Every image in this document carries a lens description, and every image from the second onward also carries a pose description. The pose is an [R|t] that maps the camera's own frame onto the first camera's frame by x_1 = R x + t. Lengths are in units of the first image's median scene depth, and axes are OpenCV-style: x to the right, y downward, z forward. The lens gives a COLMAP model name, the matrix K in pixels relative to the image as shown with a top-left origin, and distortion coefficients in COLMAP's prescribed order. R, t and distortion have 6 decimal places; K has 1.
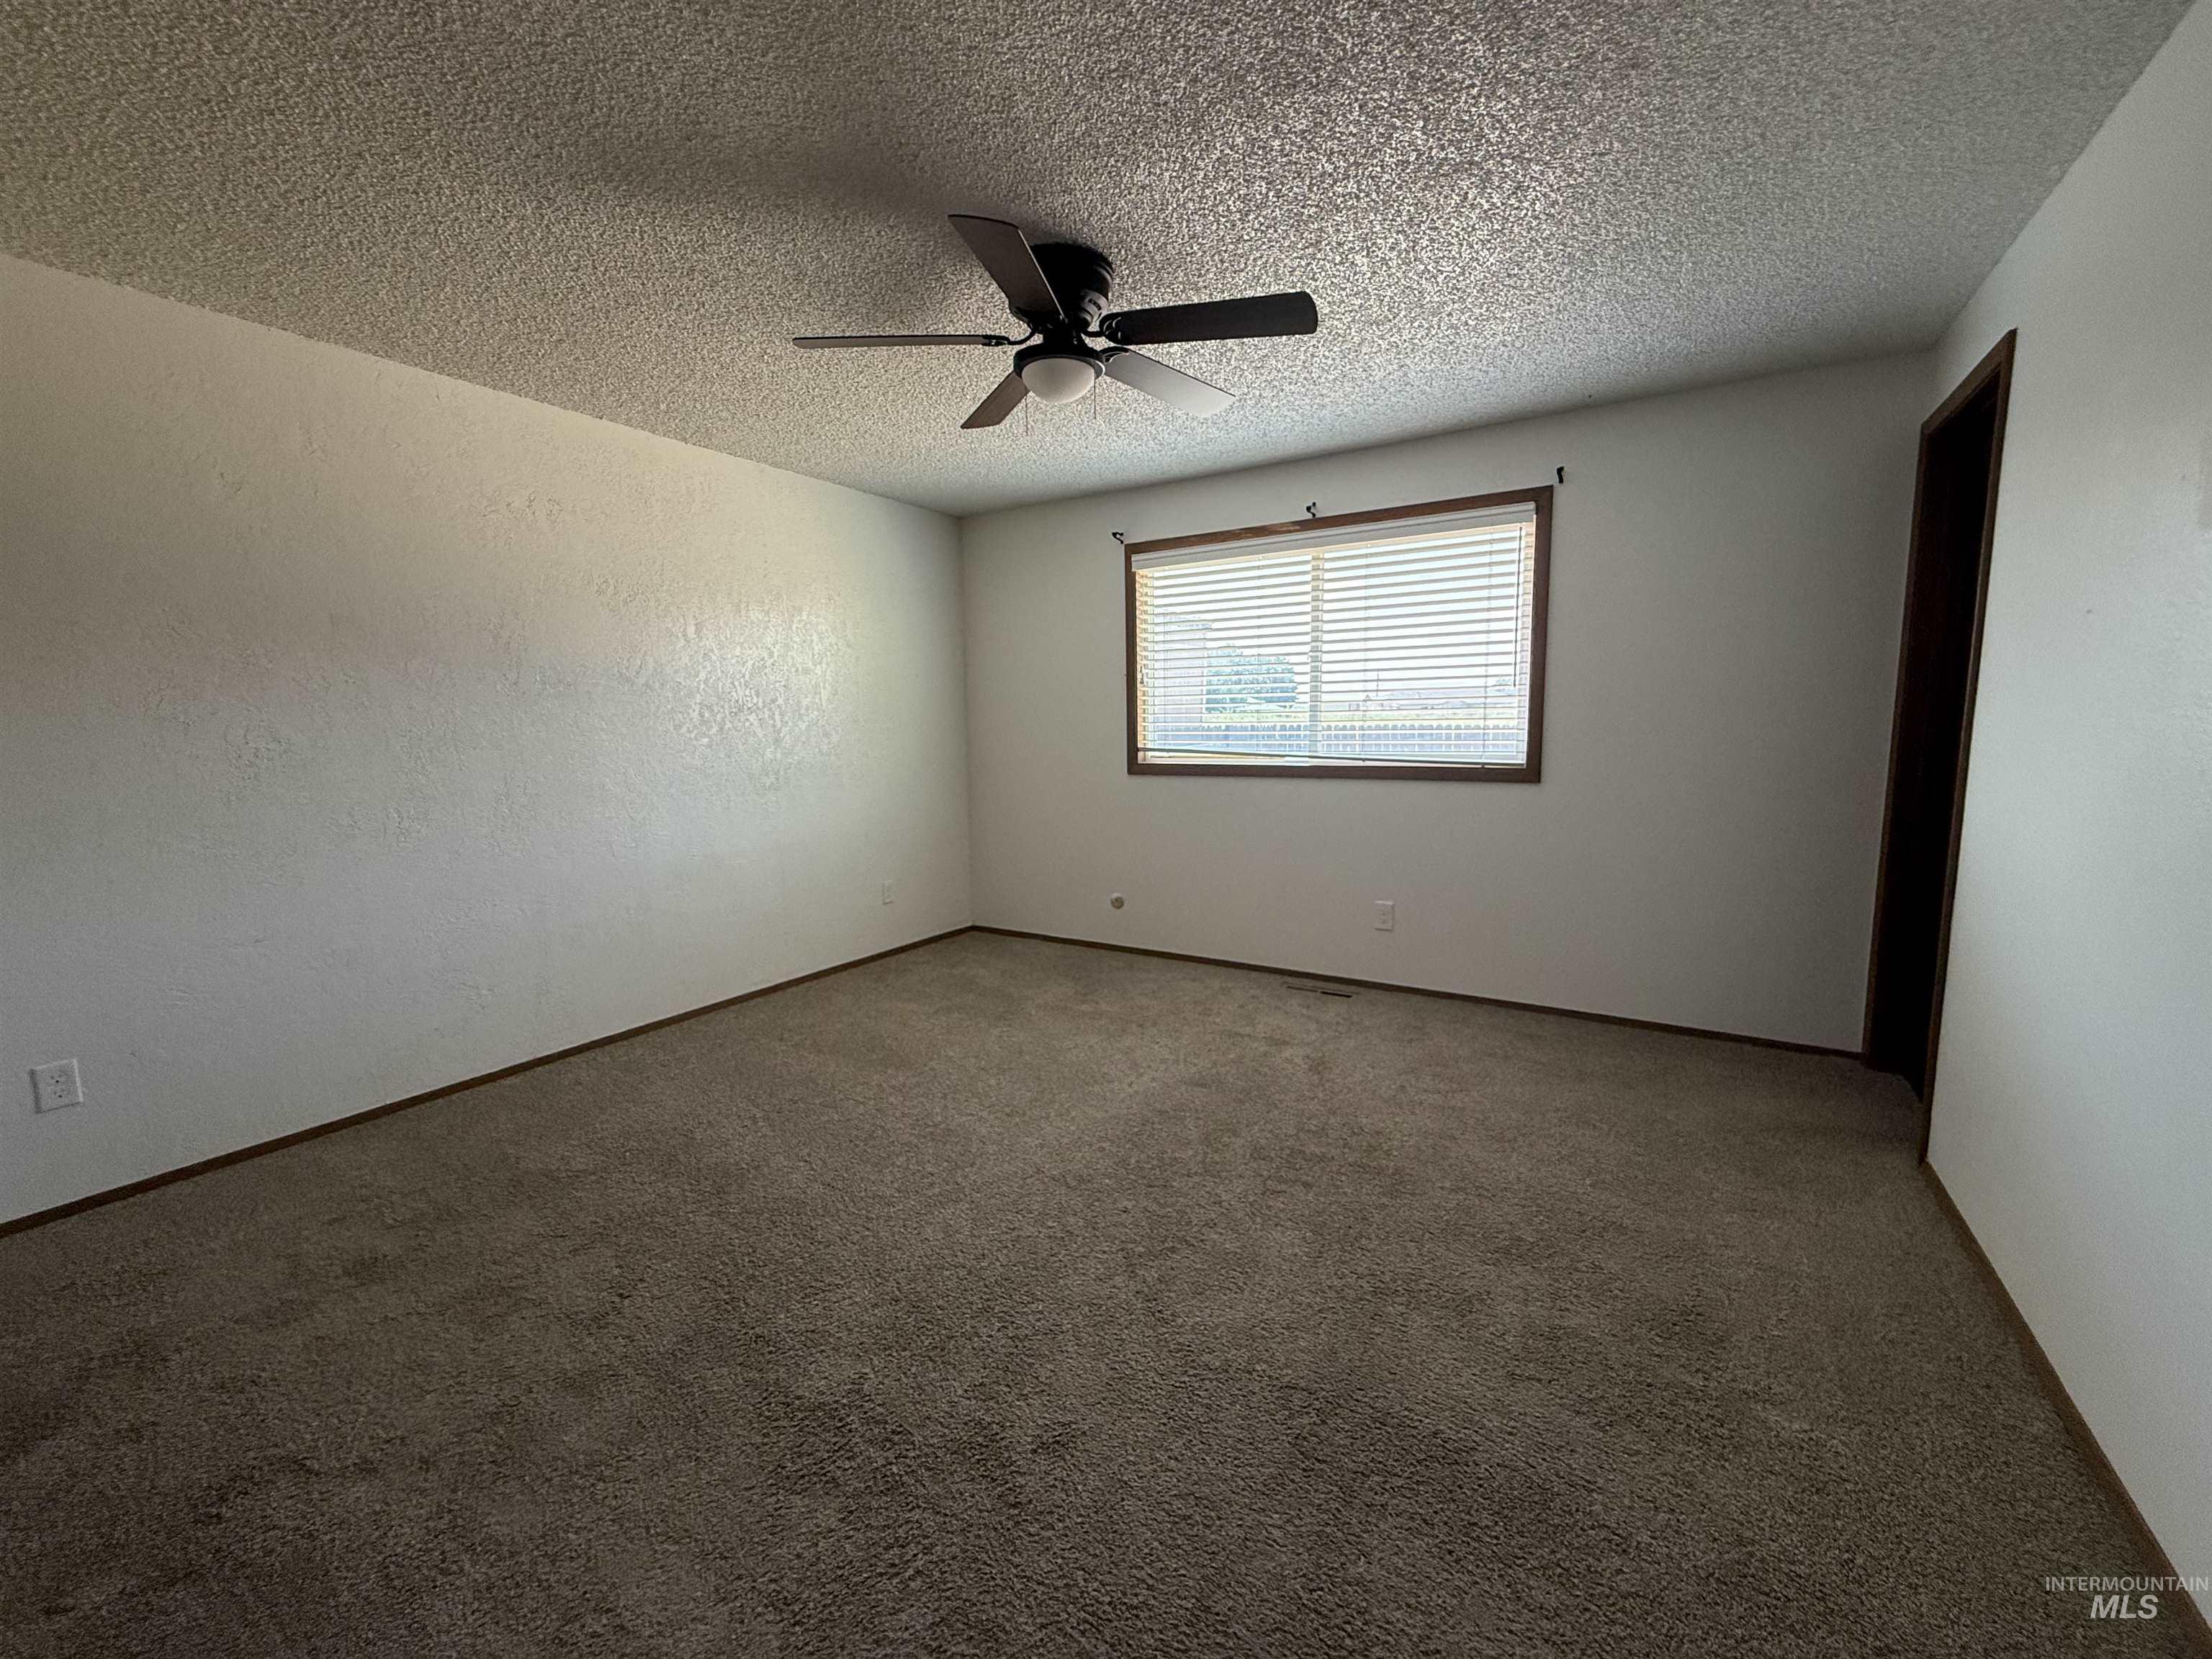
lens RADIAL K [[883.3, 0, 1103.9], [0, 883.3, 829.3], [0, 0, 1]] dist [-0.000571, 0.000447]
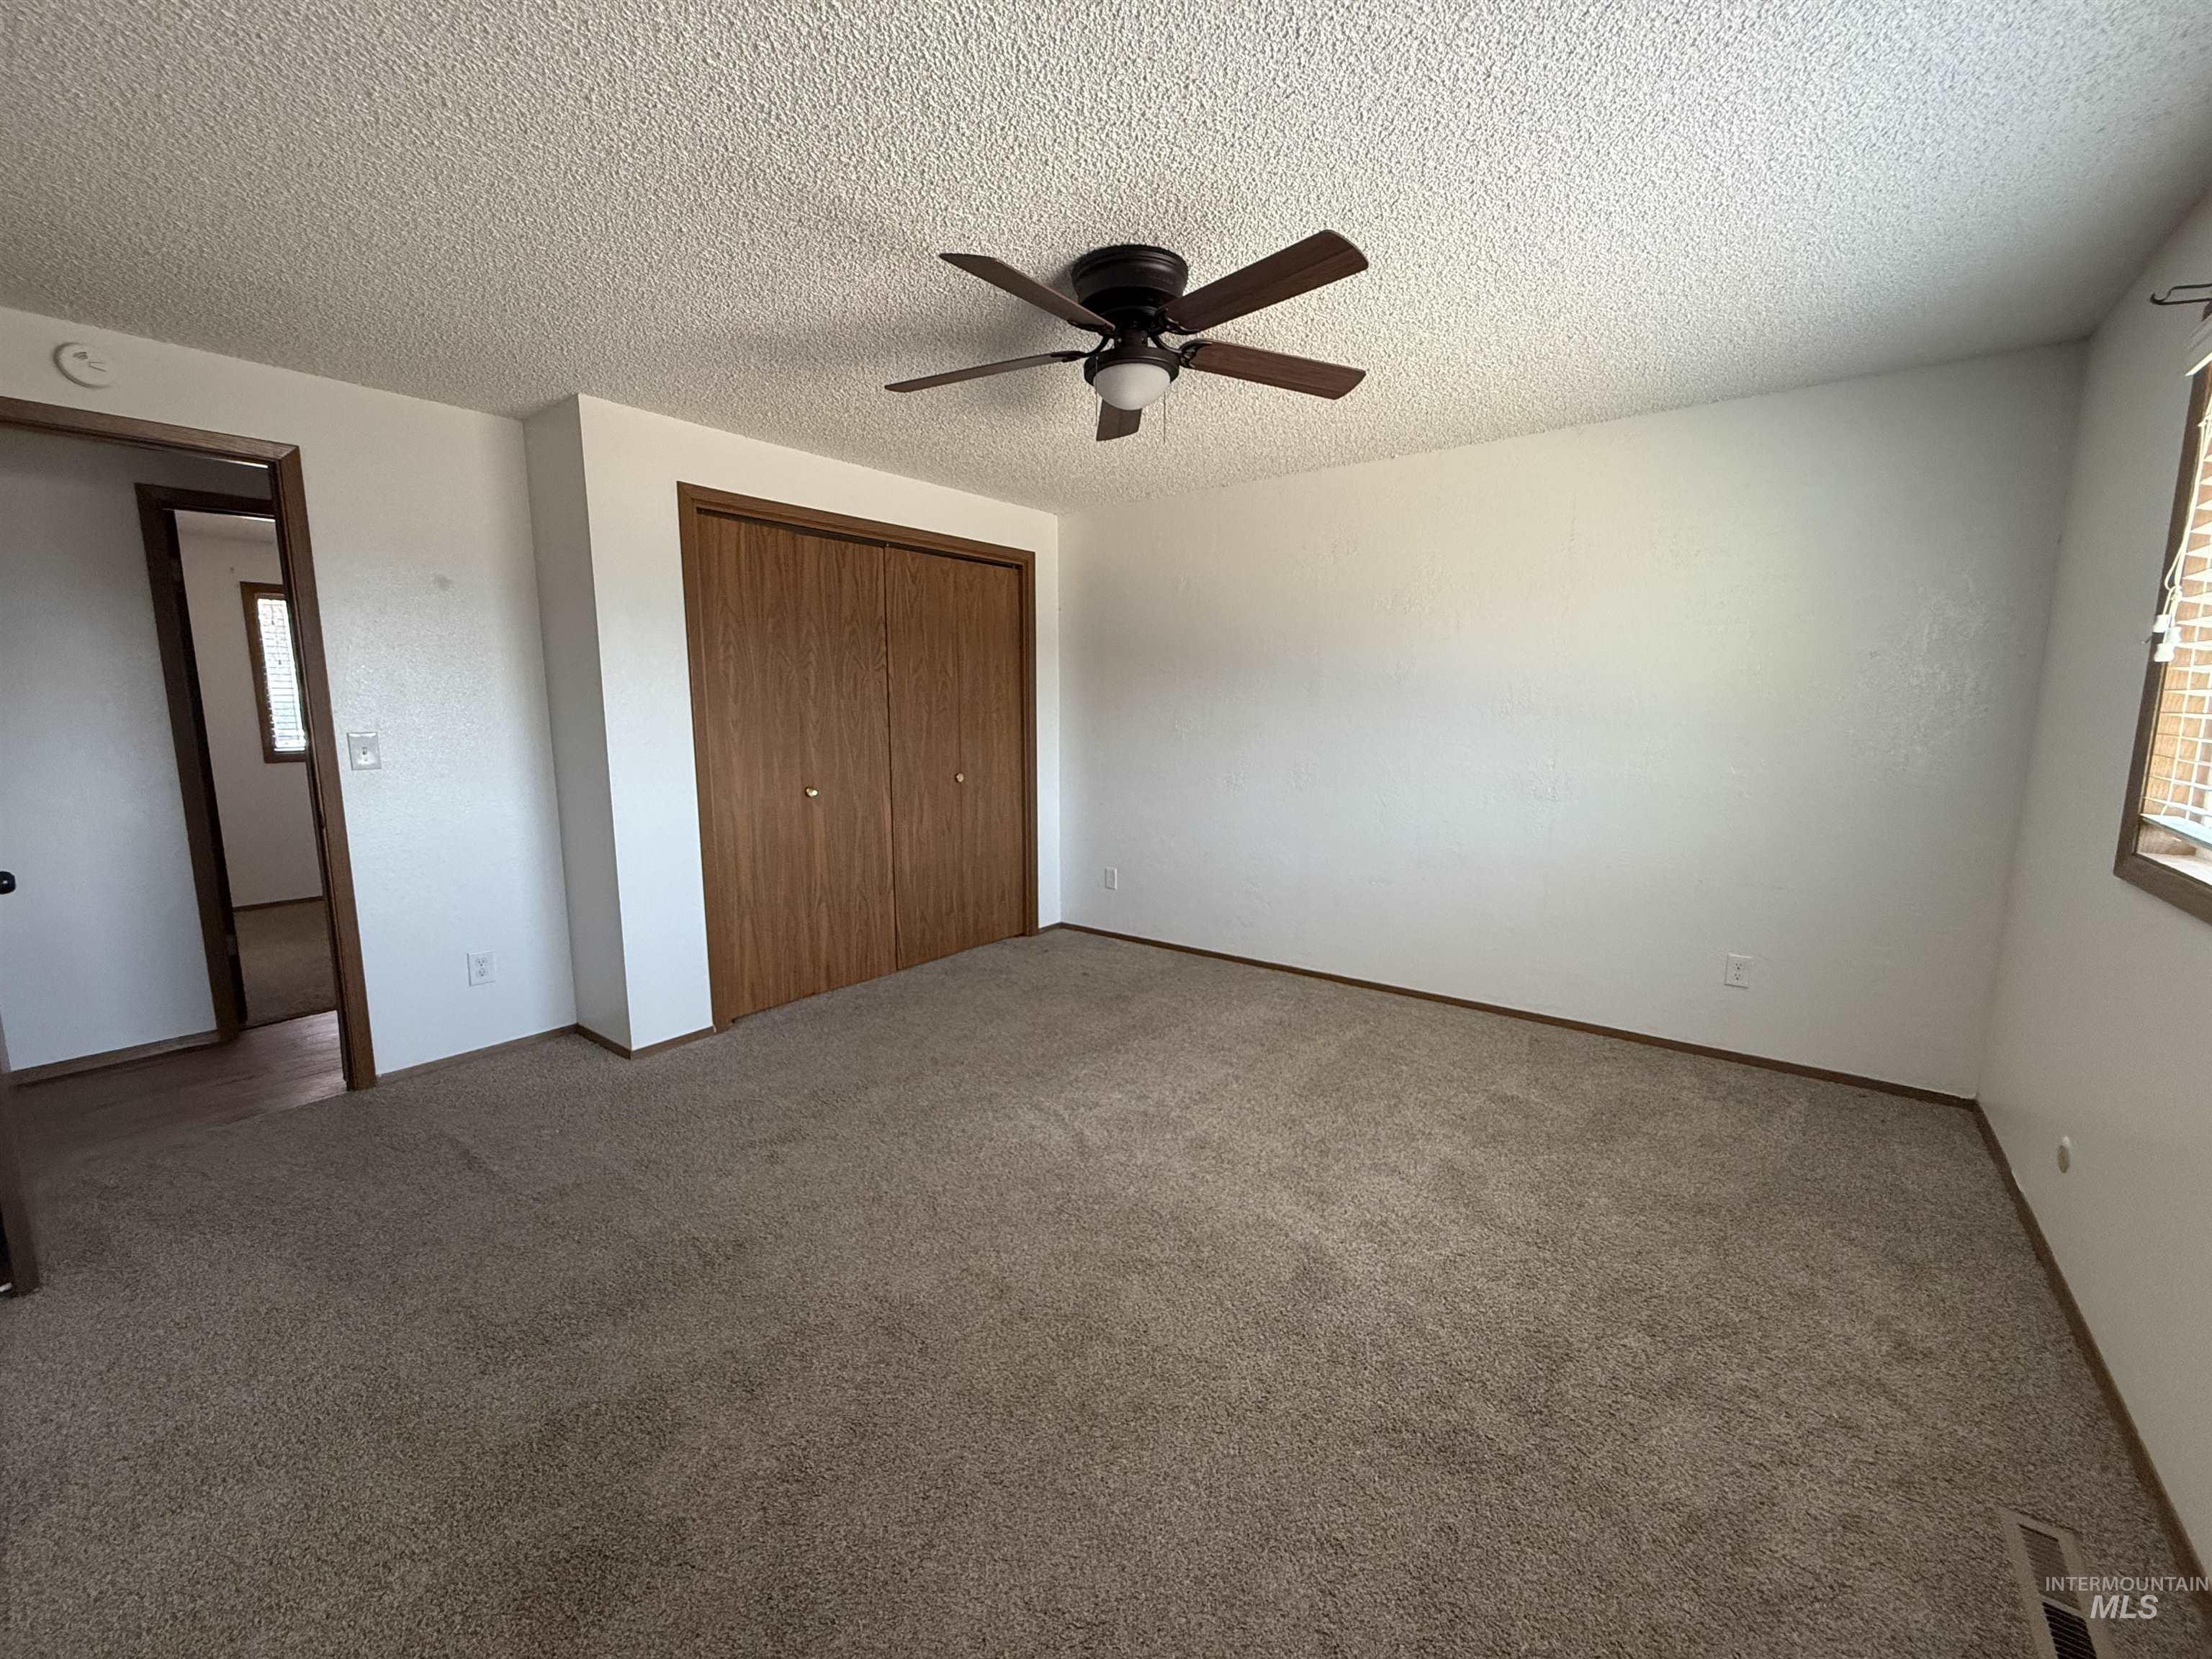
lens RADIAL K [[883.3, 0, 1103.8], [0, 883.3, 830.9], [0, 0, 1]] dist [-0.000571, 0.000447]
pose [[-0.096380, 0.151999, -0.983670, 0.681581], [-0.121376, 0.979101, 0.163185, -0.131437], [0.987916, 0.135122, -0.075917, 0.775429]]
